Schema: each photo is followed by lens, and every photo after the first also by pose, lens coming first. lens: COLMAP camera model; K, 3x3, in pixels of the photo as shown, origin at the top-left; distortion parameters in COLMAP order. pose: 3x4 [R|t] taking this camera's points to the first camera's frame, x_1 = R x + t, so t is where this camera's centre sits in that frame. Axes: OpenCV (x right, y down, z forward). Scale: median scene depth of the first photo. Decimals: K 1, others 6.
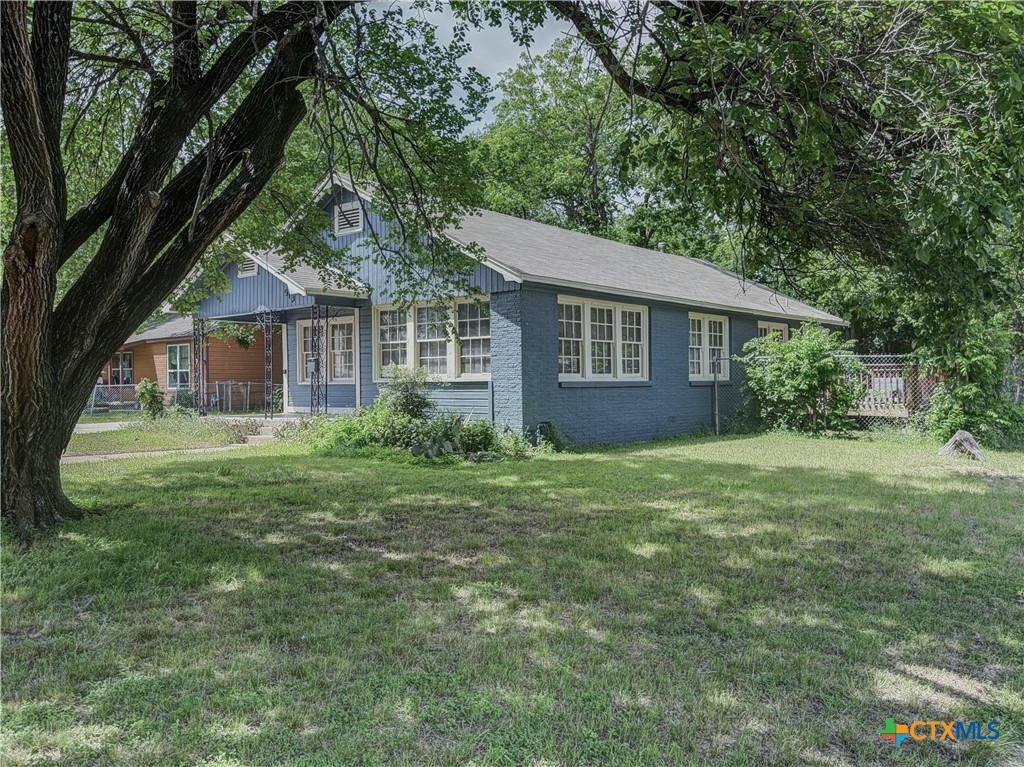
lens RADIAL K [[777.9, 0, 514.0], [0, 777.9, 386.9], [0, 0, 1]] dist [0.013893, -0.000603]
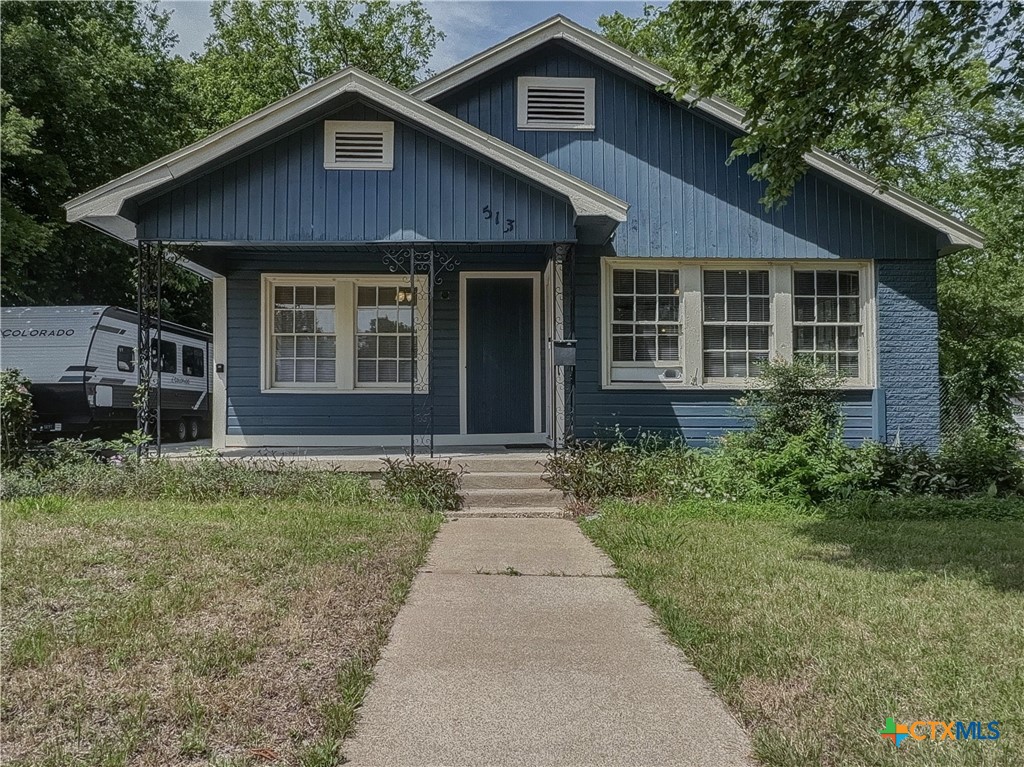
lens RADIAL K [[795.2, 0, 513.0], [0, 795.2, 378.6], [0, 0, 1]] dist [0.007064, 0.001081]
pose [[0.740362, 0.024479, 0.671763, -0.659705], [-0.003862, 0.999475, -0.032164, 0.005976], [-0.672198, 0.021219, 0.740068, 0.629312]]
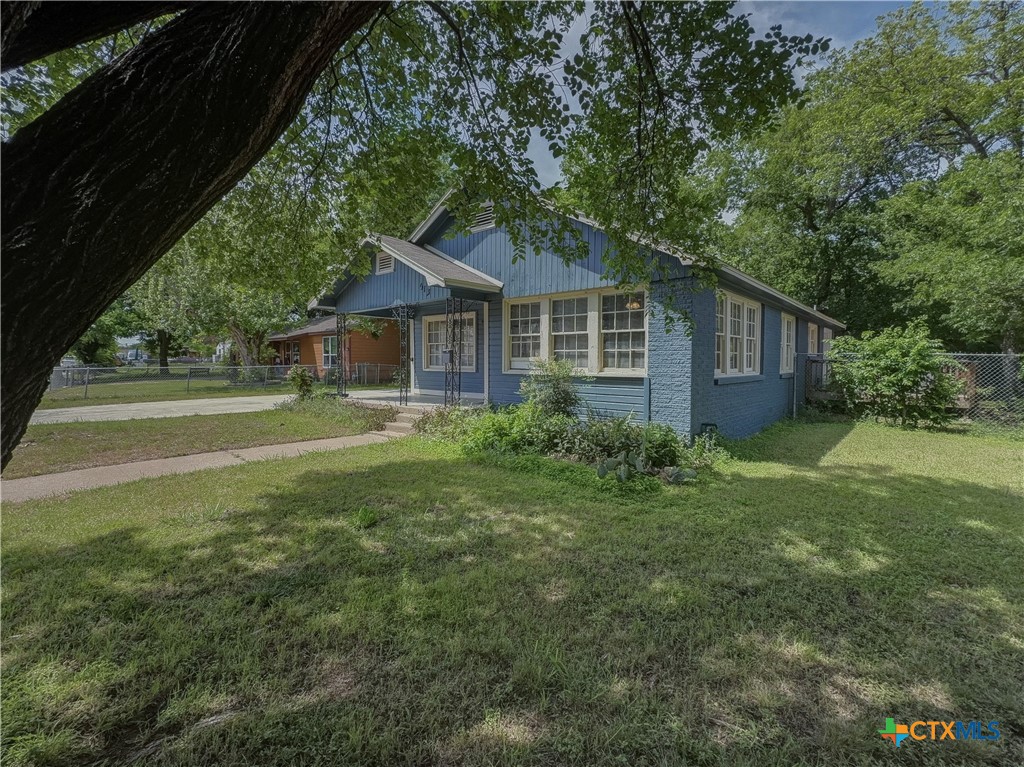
lens RADIAL K [[447.9, 0, 506.9], [0, 447.9, 382.4], [0, 0, 1]] dist [-0.003607, -0.000070]
pose [[0.999063, 0.015744, -0.040309, -0.157569], [-0.014034, 0.999003, 0.042382, -0.019826], [0.040936, -0.041776, 0.998288, 0.413540]]
